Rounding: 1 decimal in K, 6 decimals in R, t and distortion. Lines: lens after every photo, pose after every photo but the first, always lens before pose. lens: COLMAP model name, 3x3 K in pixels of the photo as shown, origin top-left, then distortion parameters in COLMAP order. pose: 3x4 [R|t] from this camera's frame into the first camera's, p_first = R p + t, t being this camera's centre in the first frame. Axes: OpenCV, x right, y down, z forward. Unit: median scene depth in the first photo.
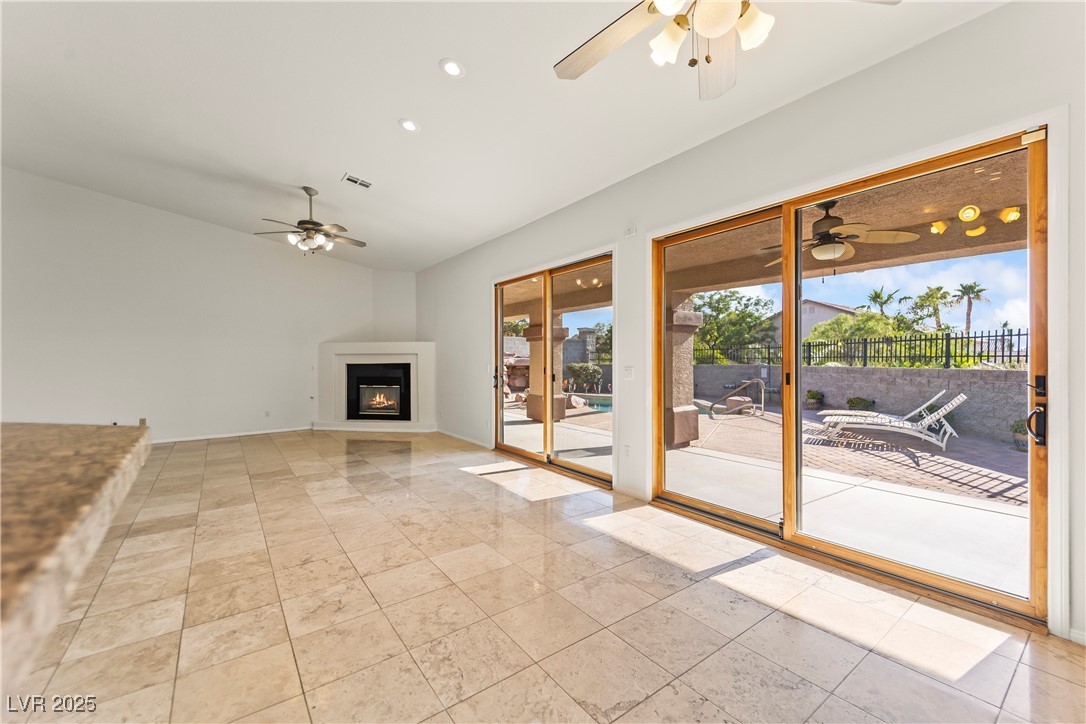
lens RADIAL K [[435.6, 0, 546.5], [0, 435.6, 360.0], [0, 0, 1]] dist [0.027868, -0.012465]
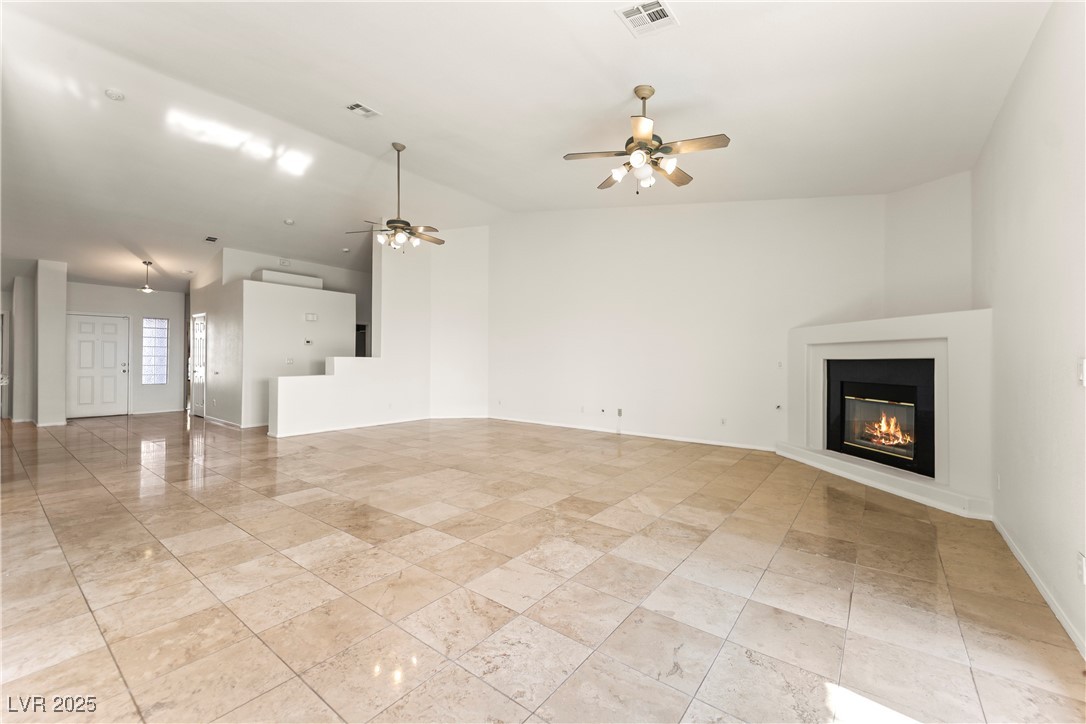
lens RADIAL K [[434.6, 0, 547.6], [0, 434.6, 355.1], [0, 0, 1]] dist [0.033022, -0.017988]
pose [[0.278659, -0.003459, -0.960384, 0.072149], [-0.008177, 0.999949, -0.005974, 0.019546], [0.960355, 0.009518, 0.278616, 0.936631]]
